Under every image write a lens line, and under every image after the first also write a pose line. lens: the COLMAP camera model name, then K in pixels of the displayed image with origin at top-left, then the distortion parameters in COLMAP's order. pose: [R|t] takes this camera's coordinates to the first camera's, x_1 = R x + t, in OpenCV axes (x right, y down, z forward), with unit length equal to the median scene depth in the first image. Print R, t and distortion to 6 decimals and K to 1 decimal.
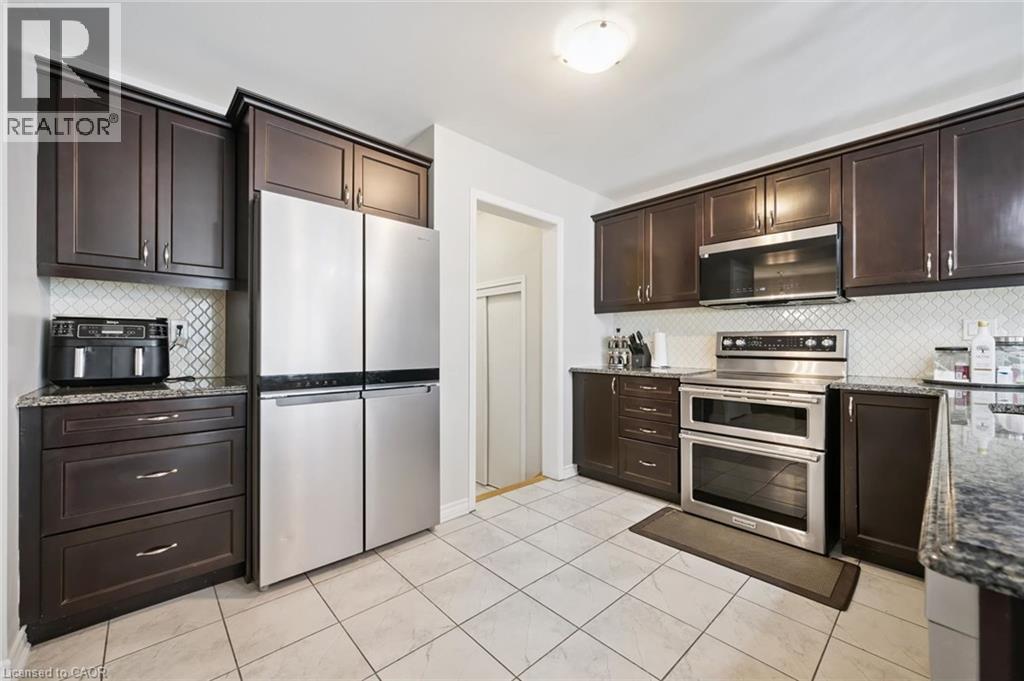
lens RADIAL K [[402.1, 0, 515.2], [0, 402.1, 344.5], [0, 0, 1]] dist [-0.001020, 0.000017]
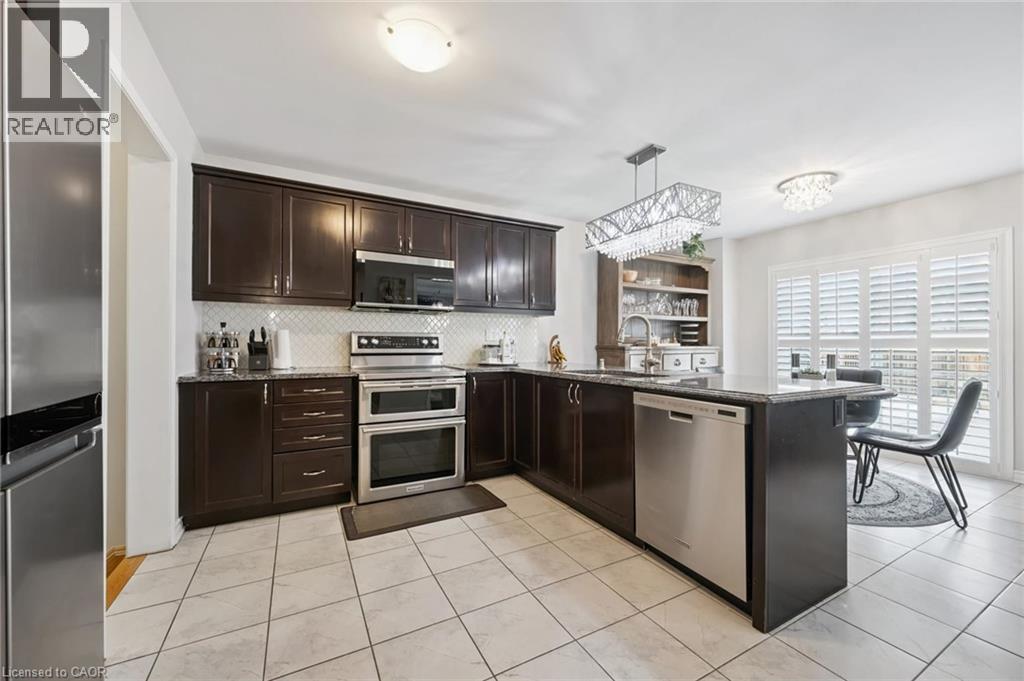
lens RADIAL K [[402.1, 0, 515.2], [0, 402.1, 344.5], [0, 0, 1]] dist [-0.001020, 0.000017]
pose [[0.245098, -0.004088, 0.969490, -0.481733], [-0.002987, 0.999983, 0.004972, -0.003439], [-0.969494, -0.004115, 0.245081, 0.356143]]
